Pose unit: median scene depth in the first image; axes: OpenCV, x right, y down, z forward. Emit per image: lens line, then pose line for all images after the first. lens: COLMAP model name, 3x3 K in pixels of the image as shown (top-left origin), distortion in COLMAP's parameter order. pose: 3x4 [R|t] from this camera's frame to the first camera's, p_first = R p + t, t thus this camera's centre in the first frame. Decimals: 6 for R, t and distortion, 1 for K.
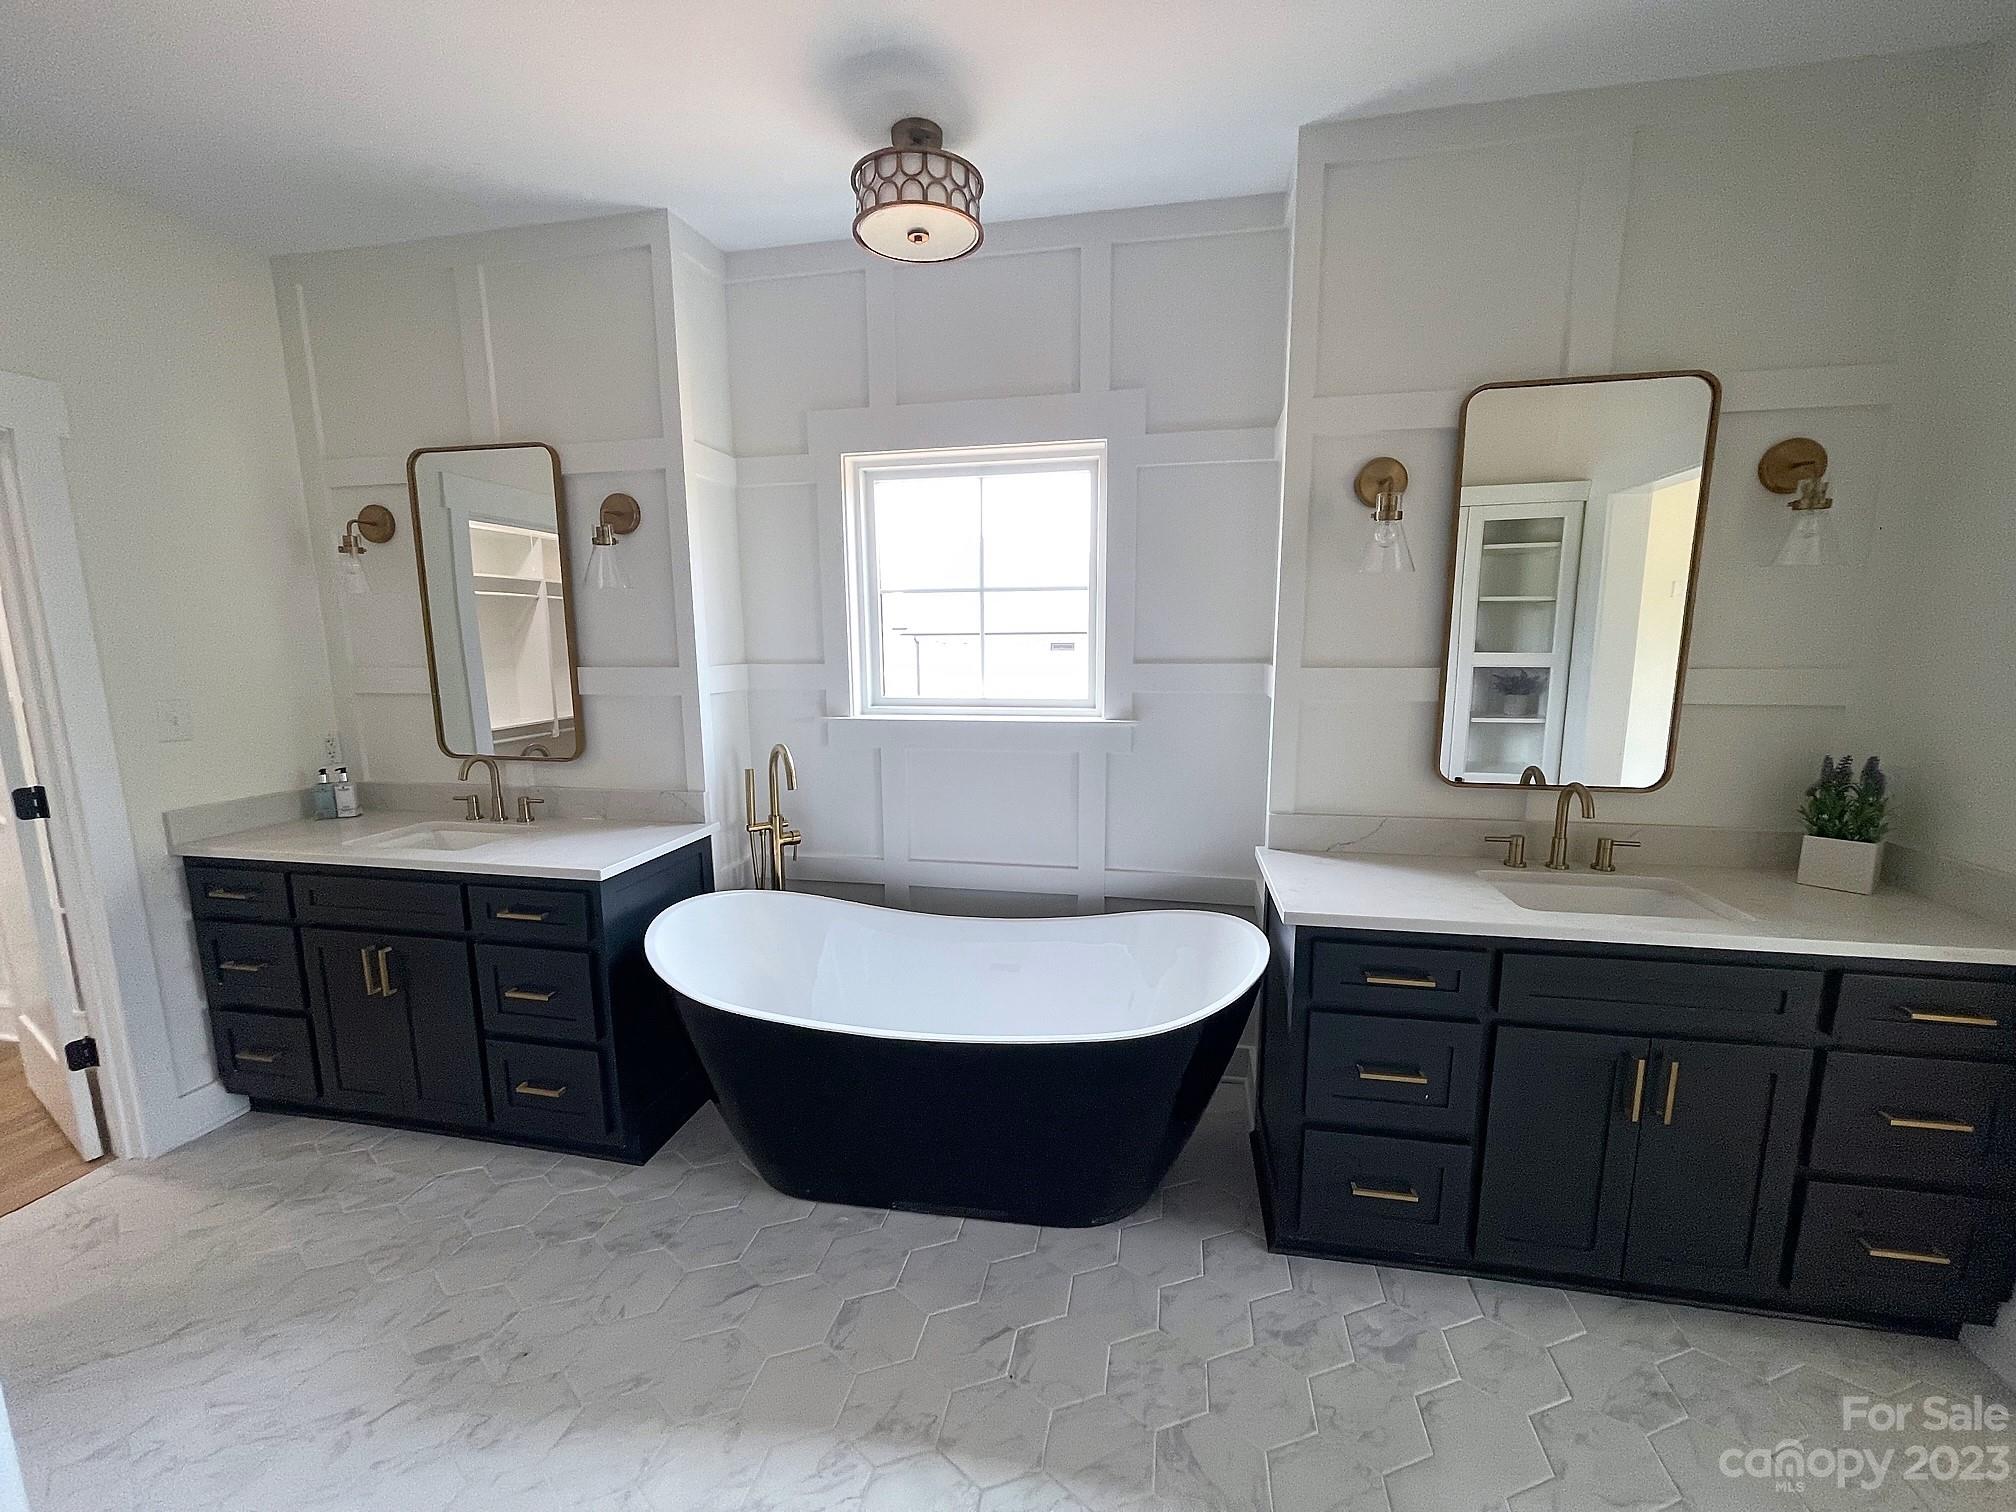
lens RADIAL K [[816.9, 0, 1004.2], [0, 816.9, 764.4], [0, 0, 1]] dist [-0.003219, 0.001251]
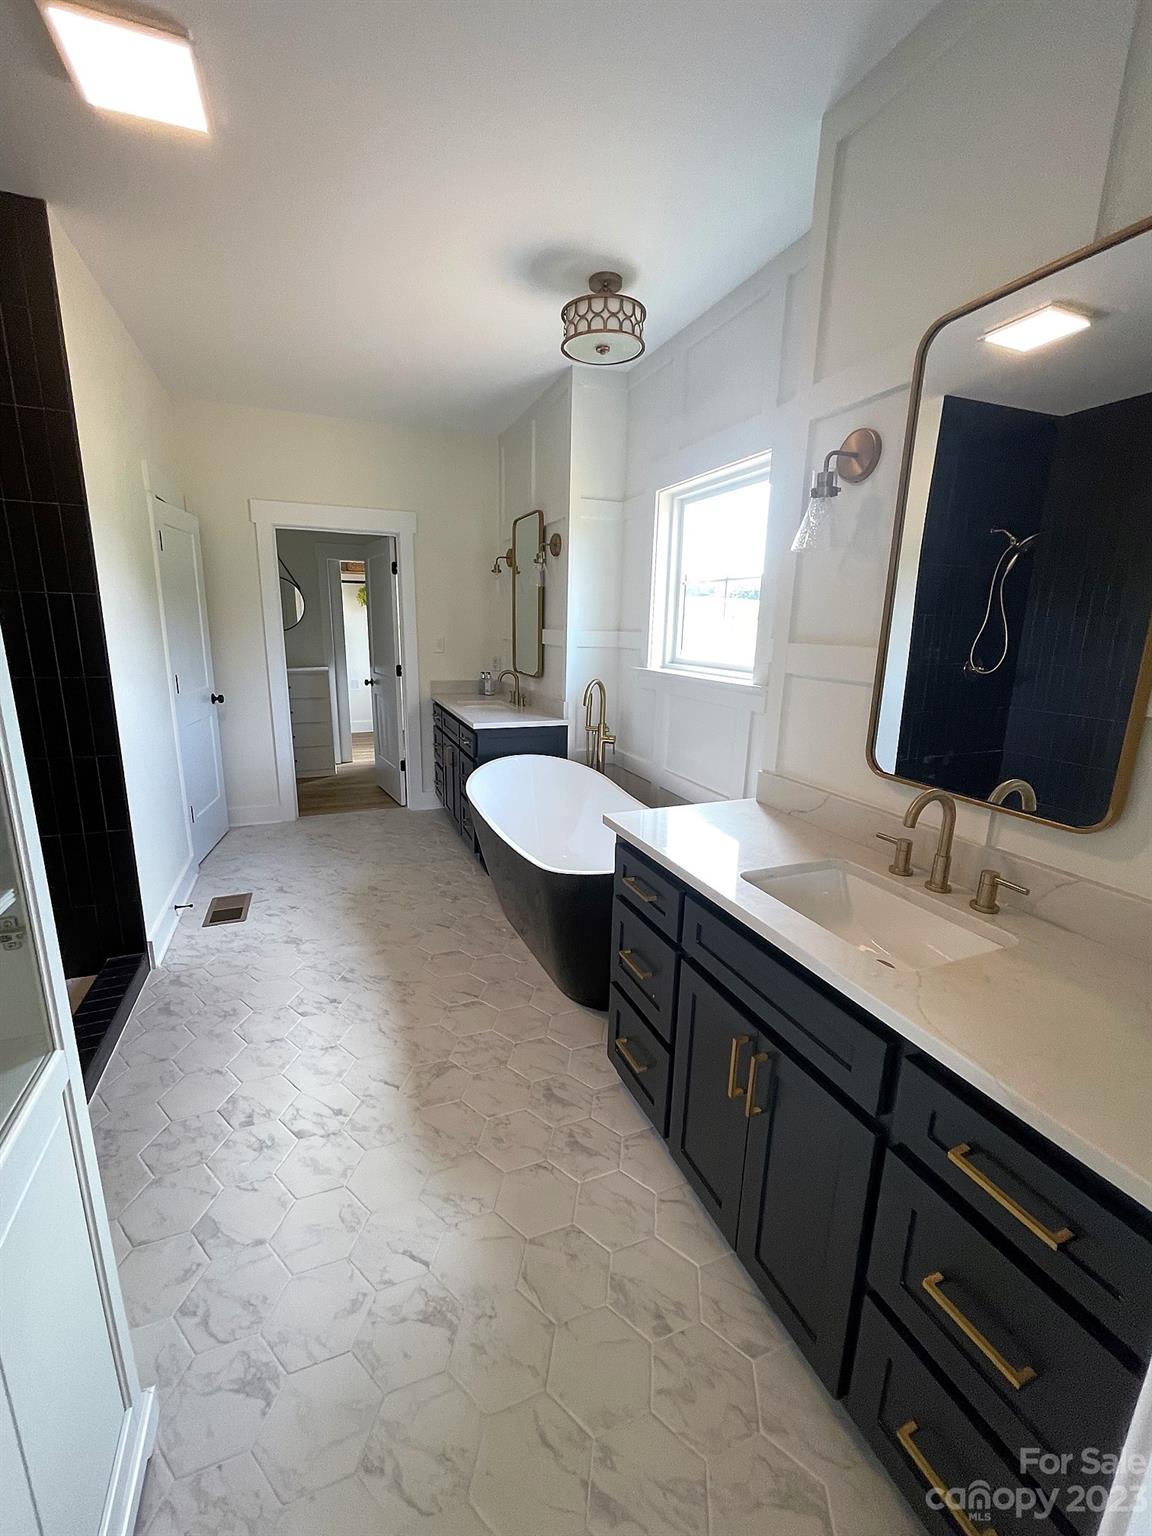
lens RADIAL K [[622.4, 0, 574.0], [0, 622.4, 767.2], [0, 0, 1]] dist [-0.003219, 0.001251]
pose [[0.551924, 0.207422, -0.807686, 0.820212], [-0.159619, 0.976939, 0.141814, -0.022633], [0.818475, 0.050651, 0.572305, 0.266080]]
